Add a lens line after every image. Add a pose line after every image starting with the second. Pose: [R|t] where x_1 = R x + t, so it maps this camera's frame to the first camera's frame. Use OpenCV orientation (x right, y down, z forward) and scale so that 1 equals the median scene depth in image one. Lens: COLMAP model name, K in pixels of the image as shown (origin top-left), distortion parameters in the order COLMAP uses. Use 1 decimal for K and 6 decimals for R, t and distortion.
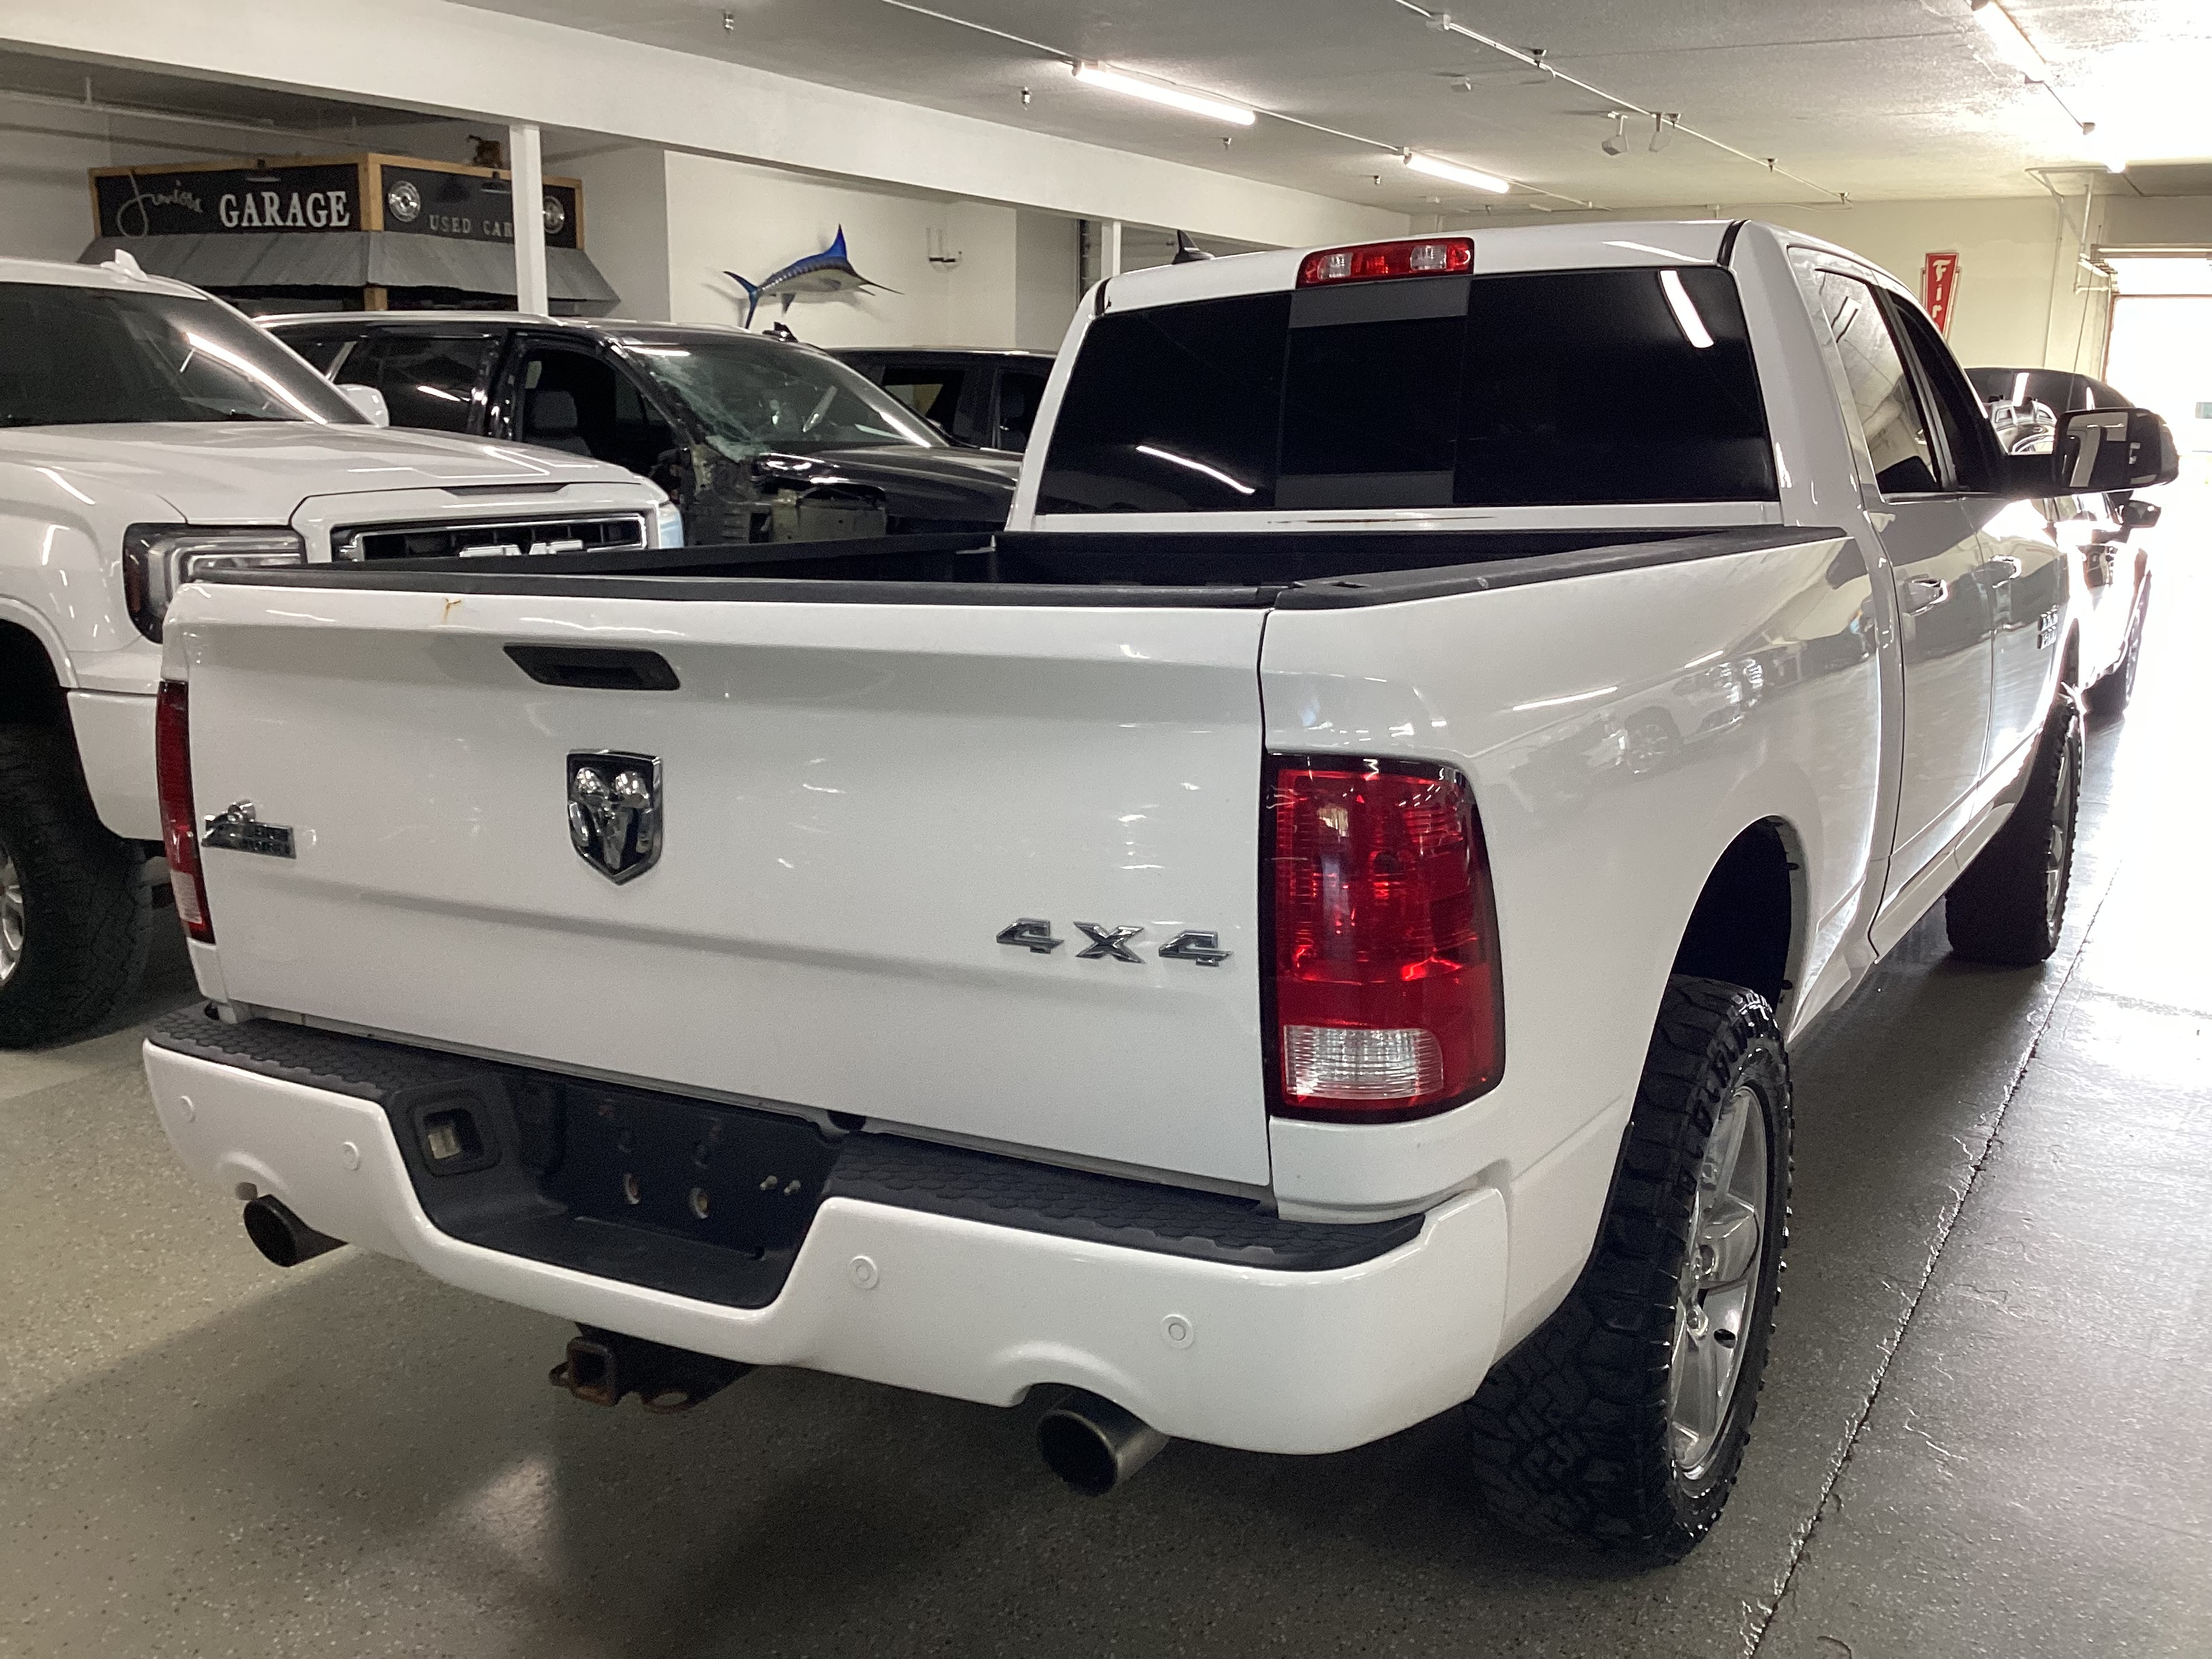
lens RADIAL K [[2019.8, 0, 1106.0], [0, 2019.8, 829.5], [0, 0, 1]] dist [0.110463, -0.234785]
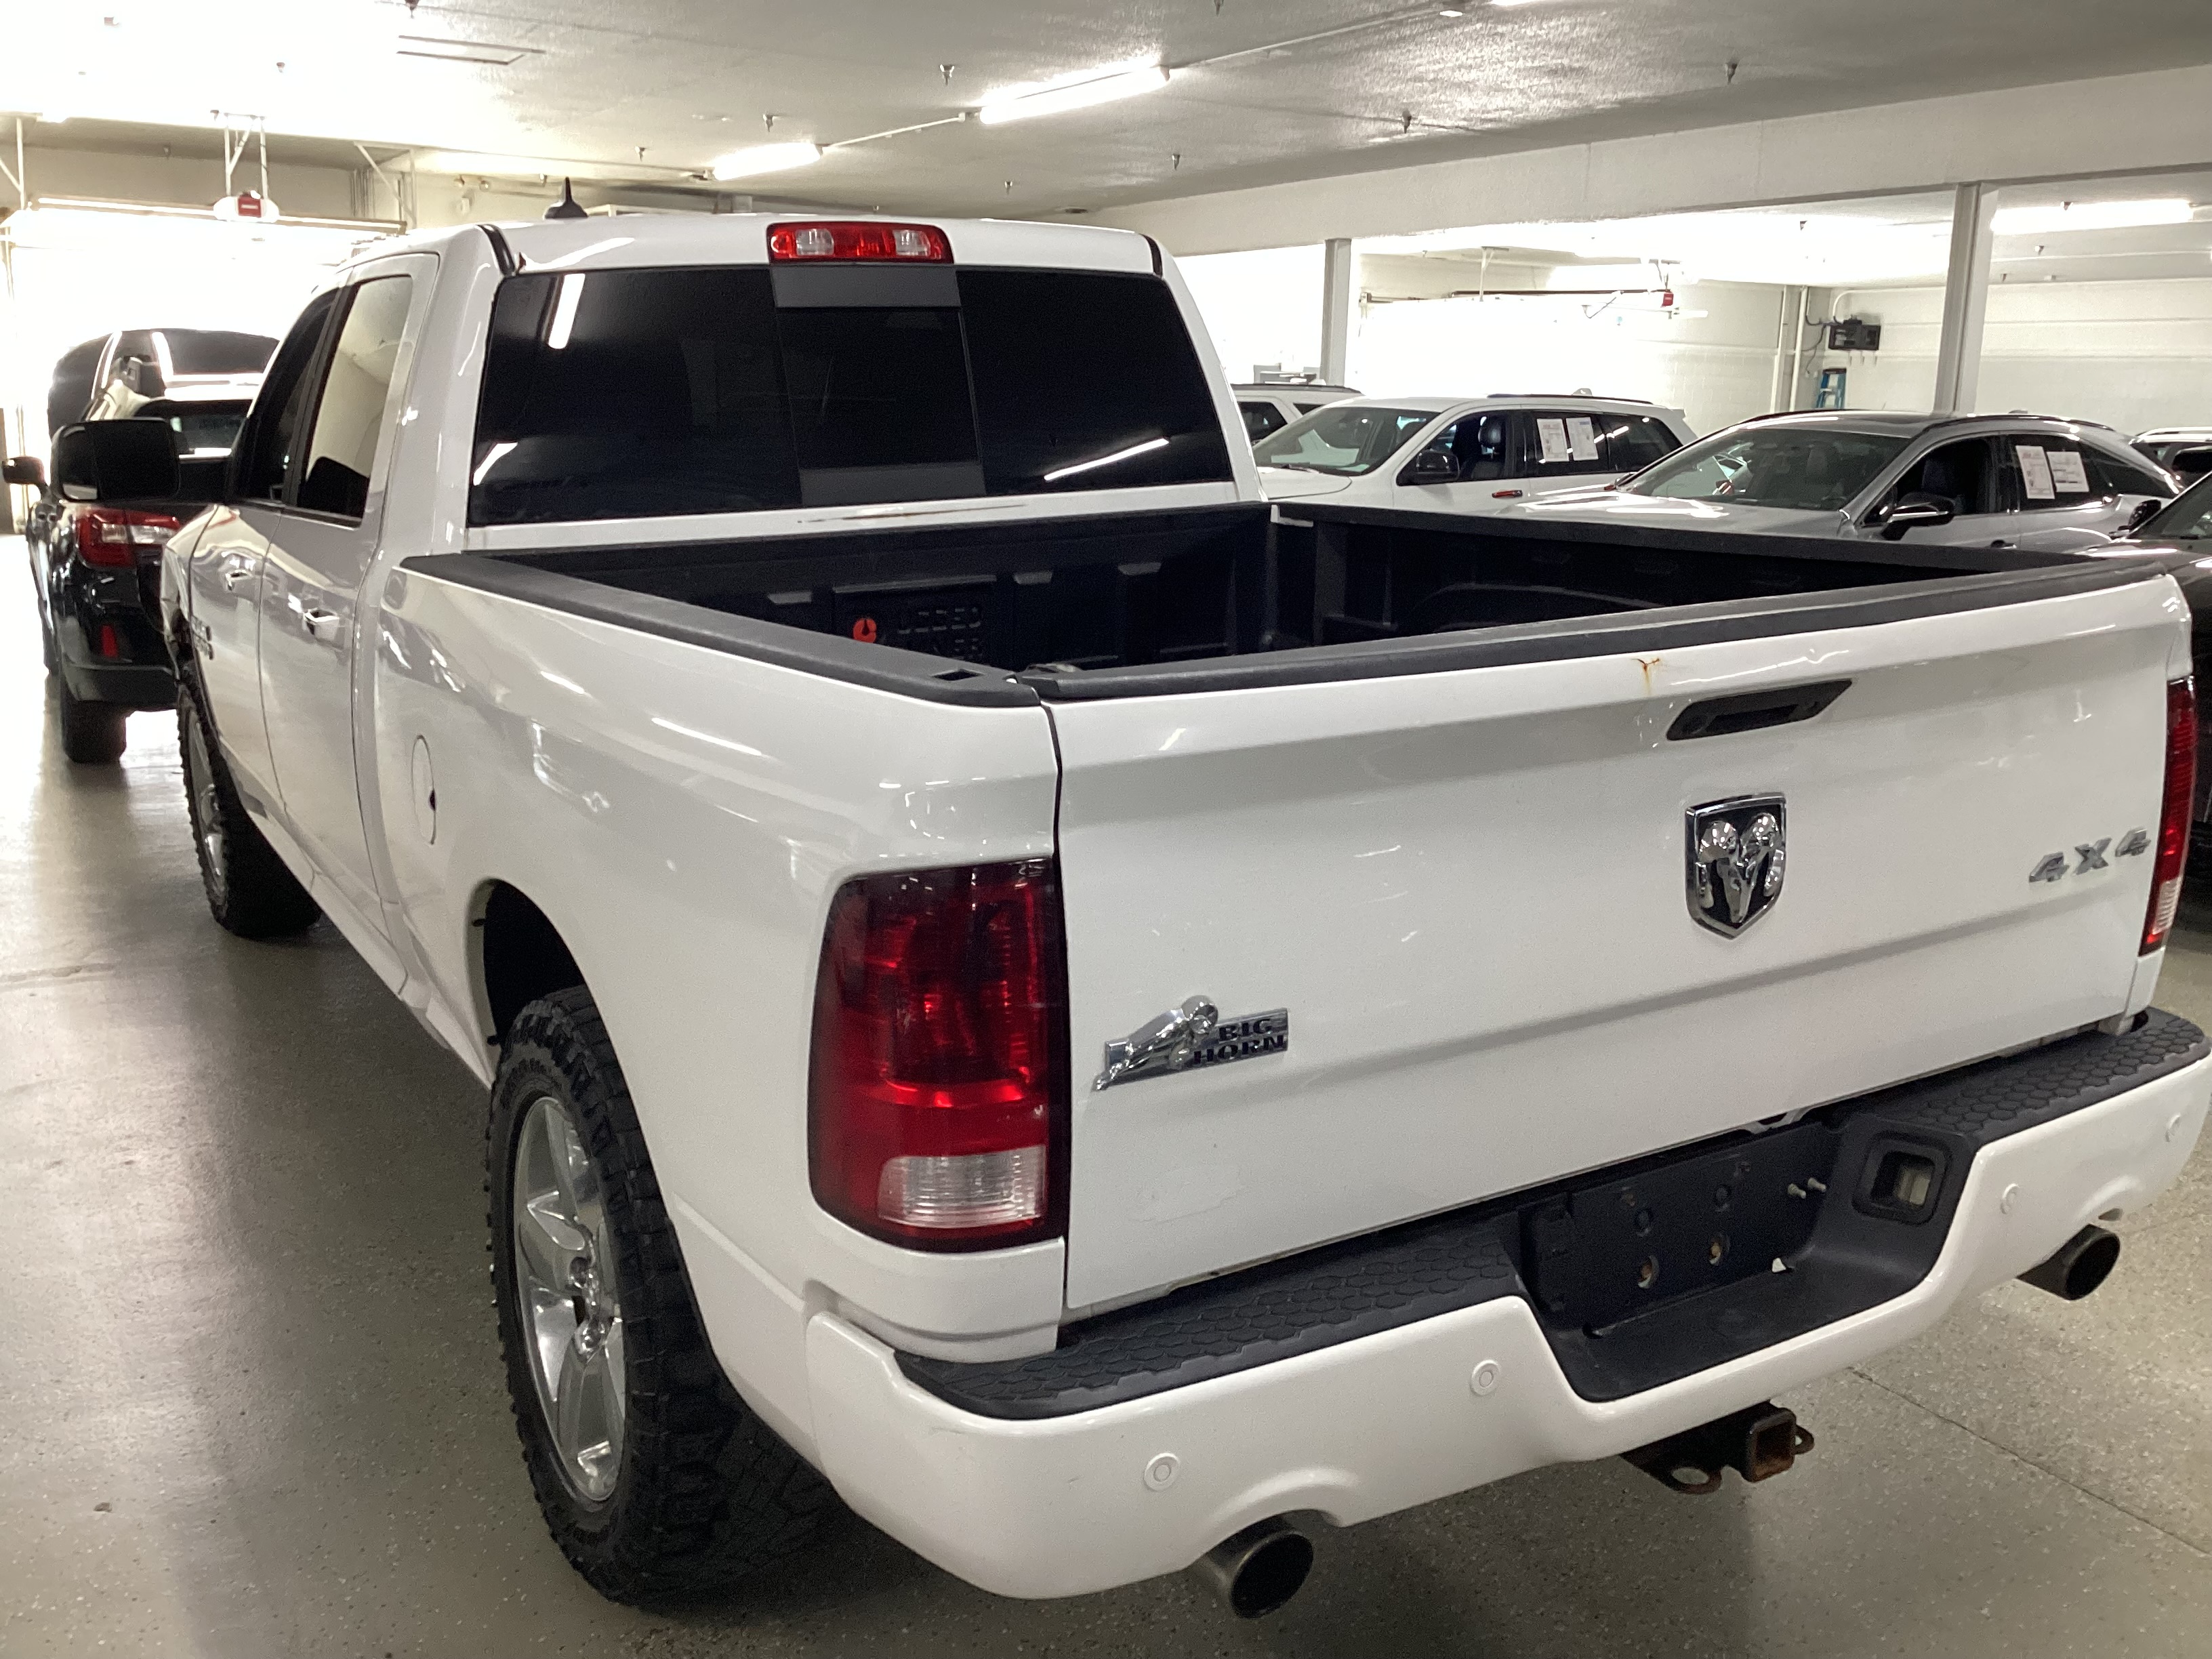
lens RADIAL K [[2019.8, 0, 1106.0], [0, 2019.8, 829.5], [0, 0, 1]] dist [0.110463, -0.234785]
pose [[0.471217, -0.188185, 0.861708, -1.069712], [0.166297, 0.978408, 0.122733, -0.168561], [-0.866199, 0.085466, 0.492337, 0.710256]]
